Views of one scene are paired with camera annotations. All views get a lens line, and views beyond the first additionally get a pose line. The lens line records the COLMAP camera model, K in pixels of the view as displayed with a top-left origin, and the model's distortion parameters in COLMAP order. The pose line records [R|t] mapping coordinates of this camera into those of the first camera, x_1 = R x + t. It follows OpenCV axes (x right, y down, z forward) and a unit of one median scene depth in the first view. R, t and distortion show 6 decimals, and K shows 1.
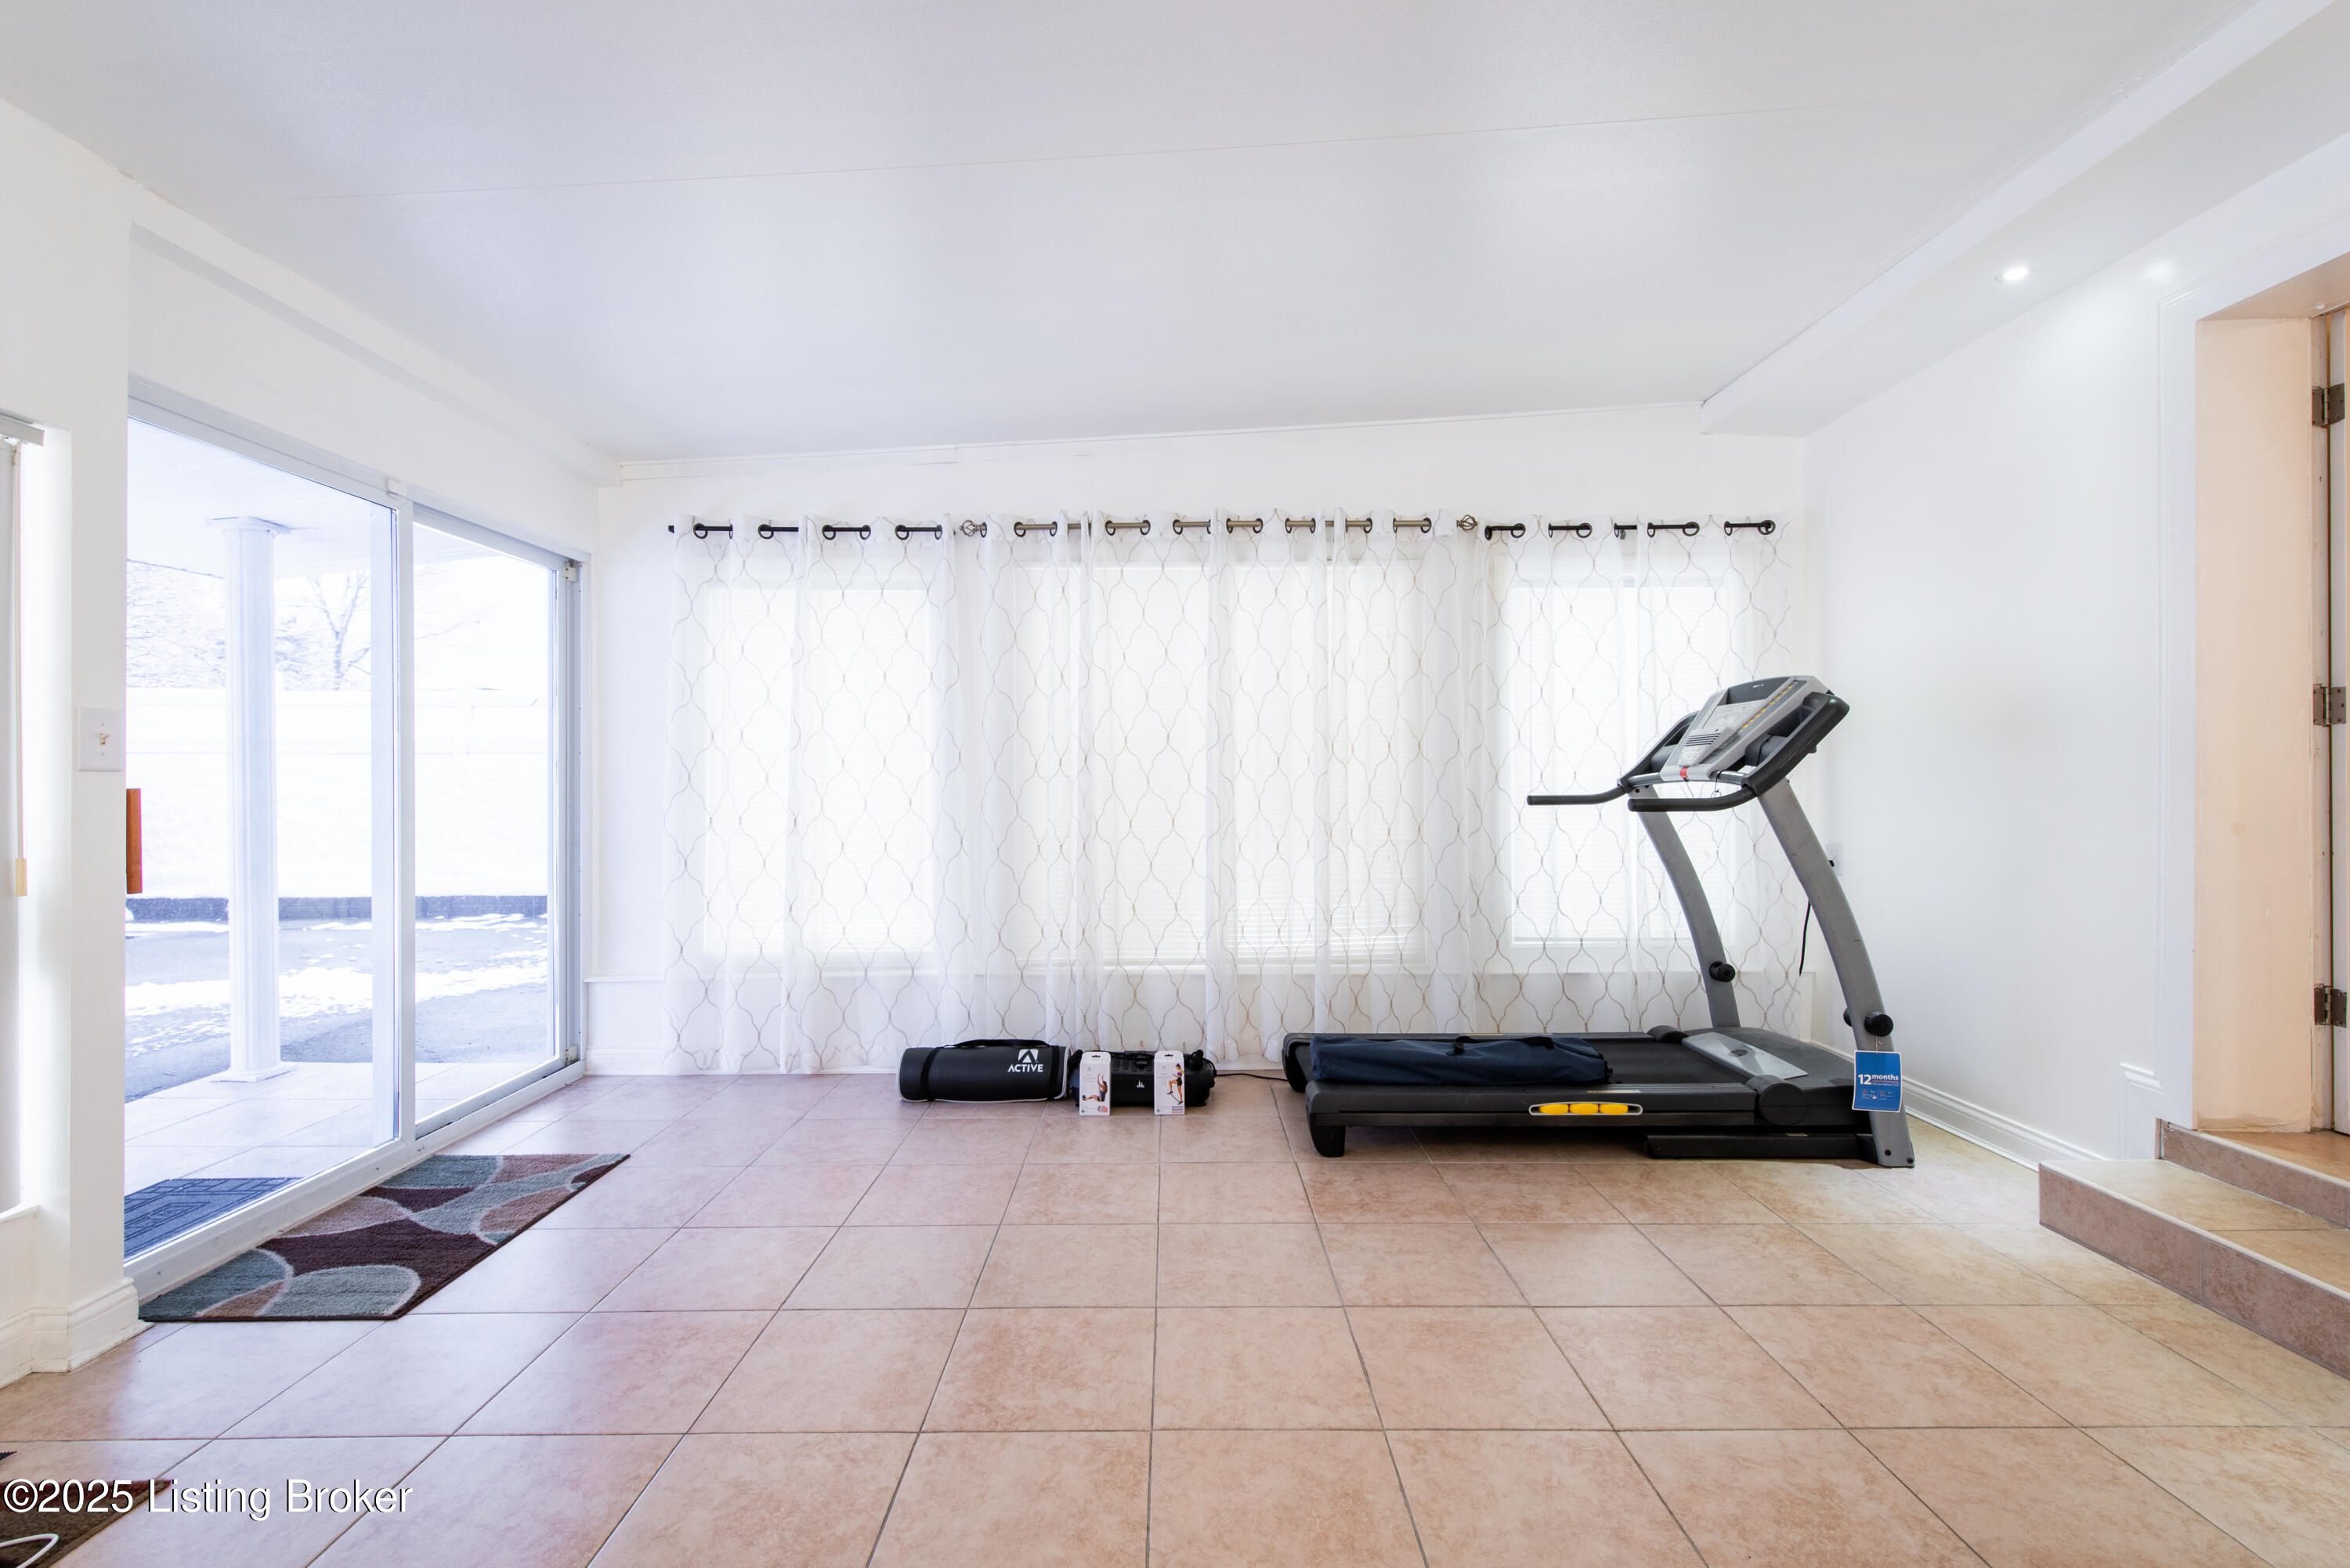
lens RADIAL K [[1059.5, 0, 1162.5], [0, 1059.5, 779.6], [0, 0, 1]] dist [-0.000148, -0.000296]
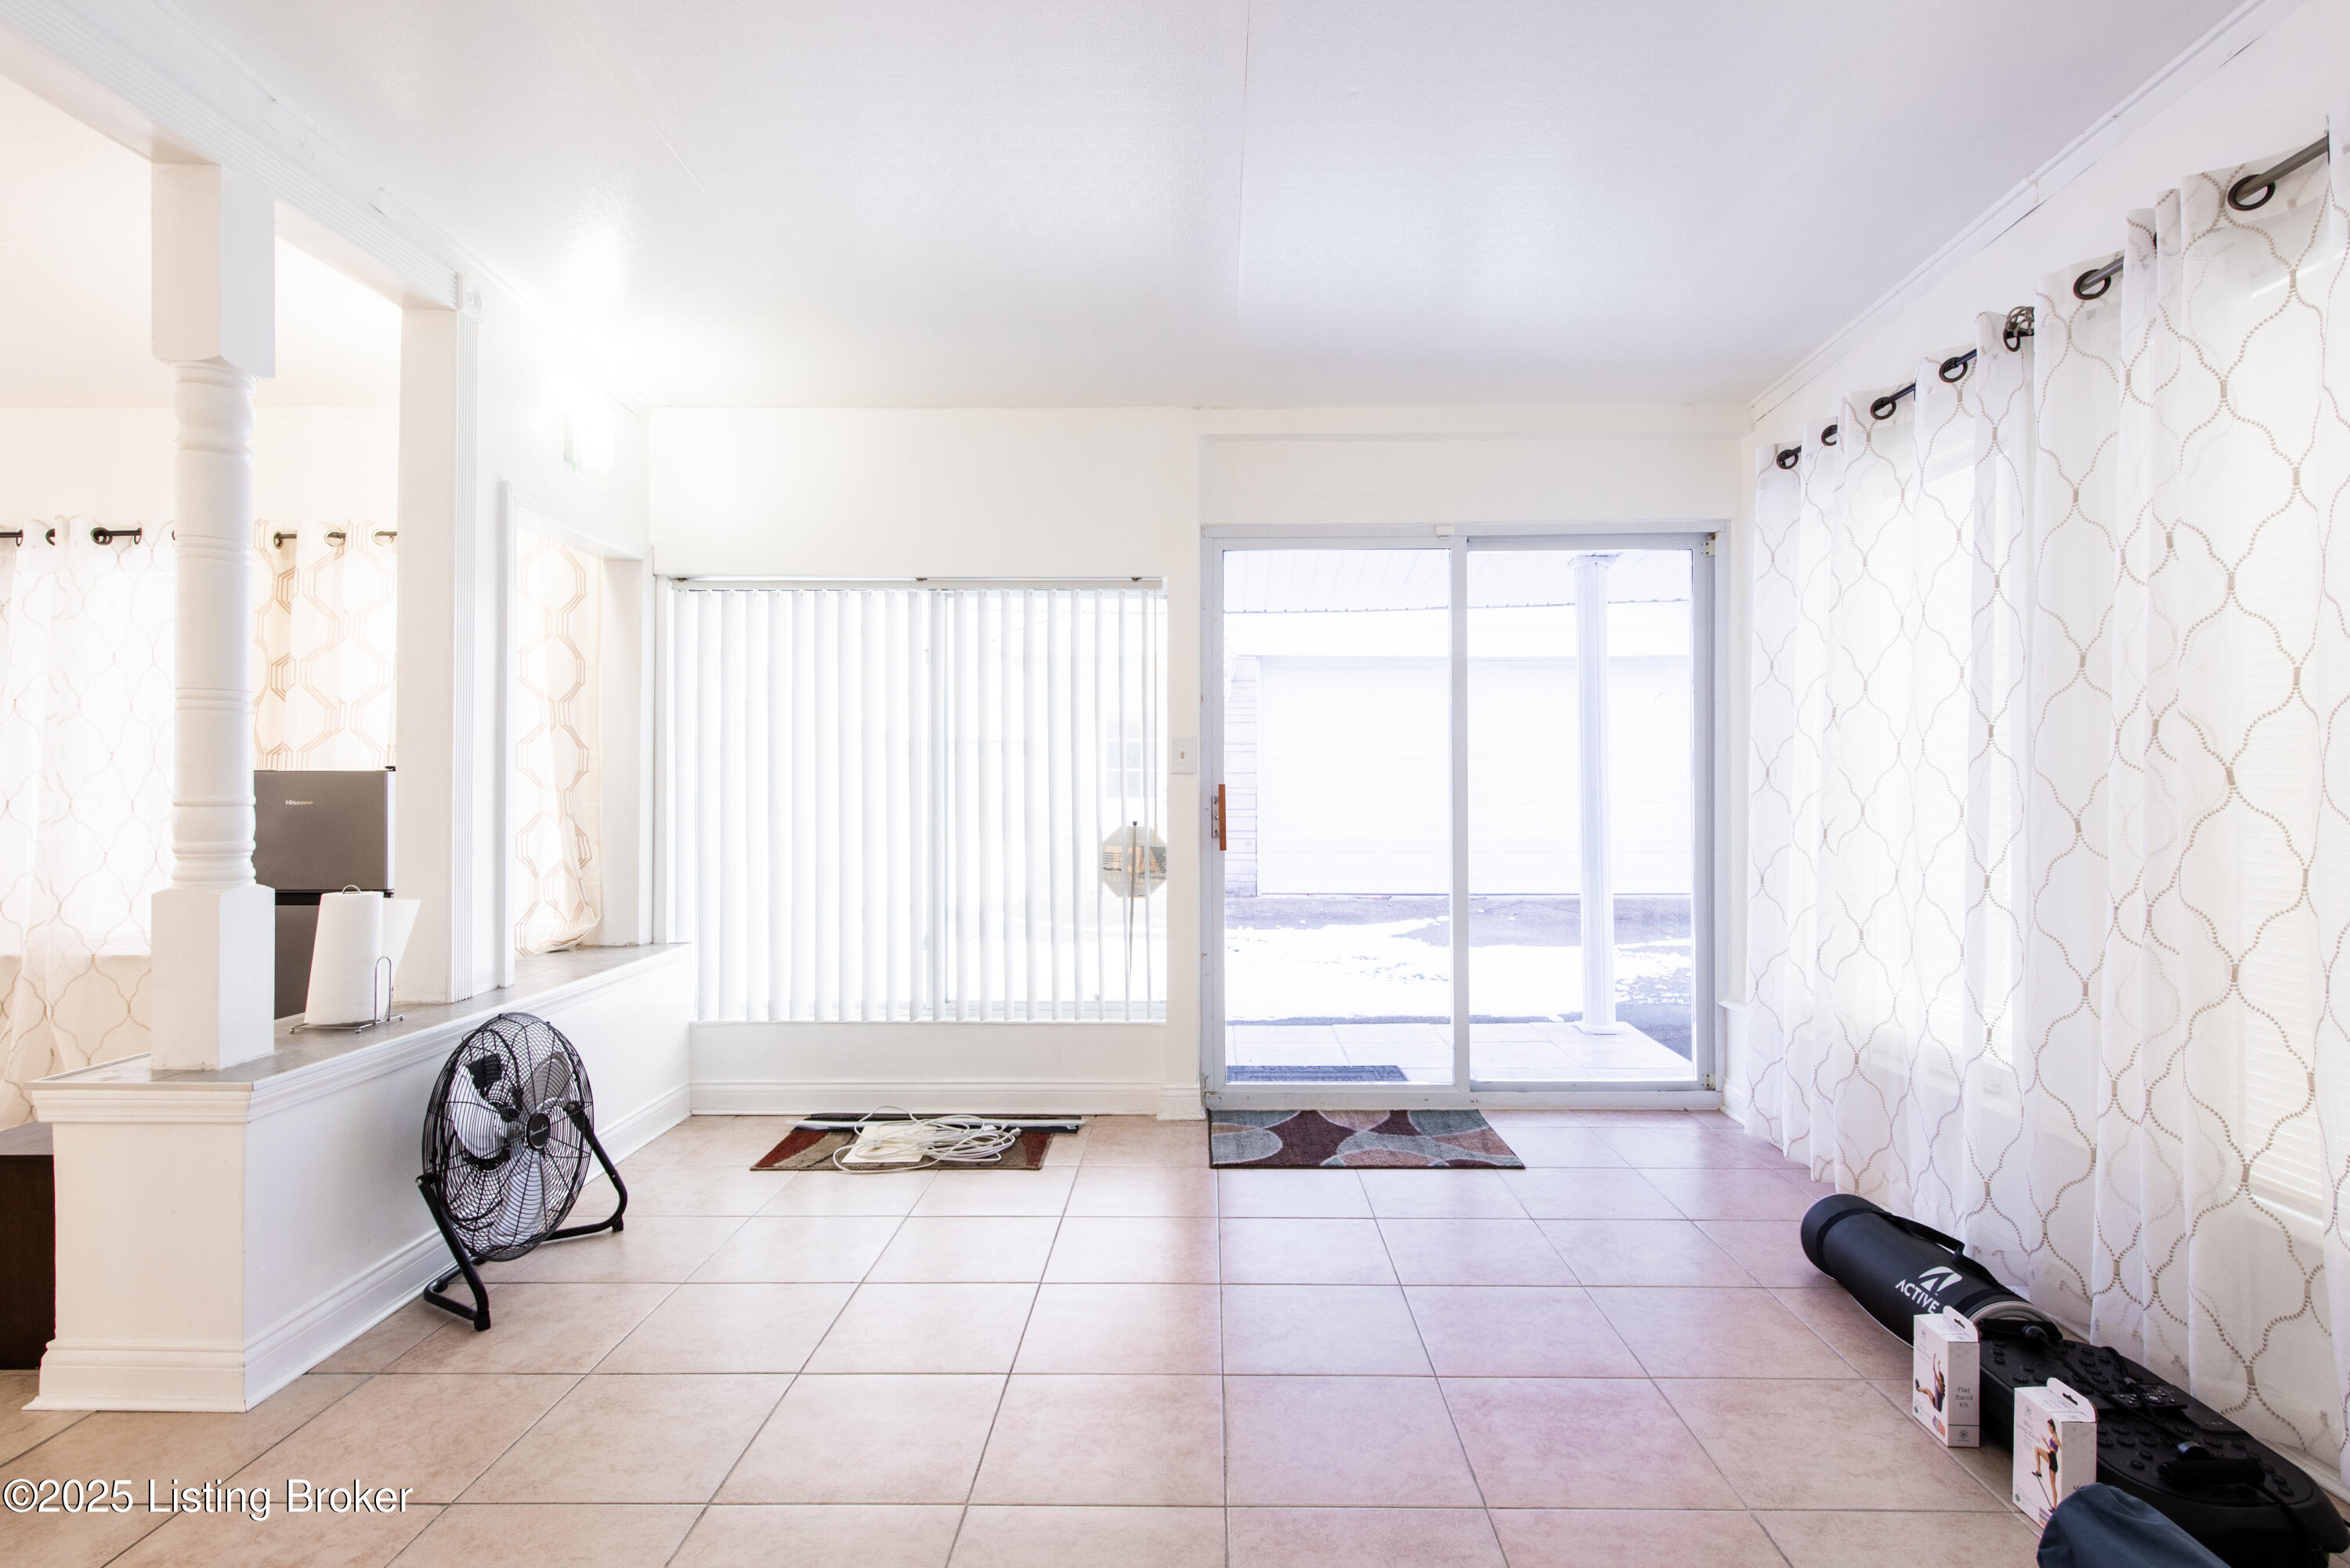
lens RADIAL K [[1180.6, 0, 1170.5], [0, 1180.6, 772.7], [0, 0, 1]] dist [0.022111, -0.009335]
pose [[-0.042033, -0.002714, -0.999113, 0.597169], [0.002147, 0.999994, -0.002806, -0.002114], [0.999114, -0.002263, -0.042026, 0.735234]]
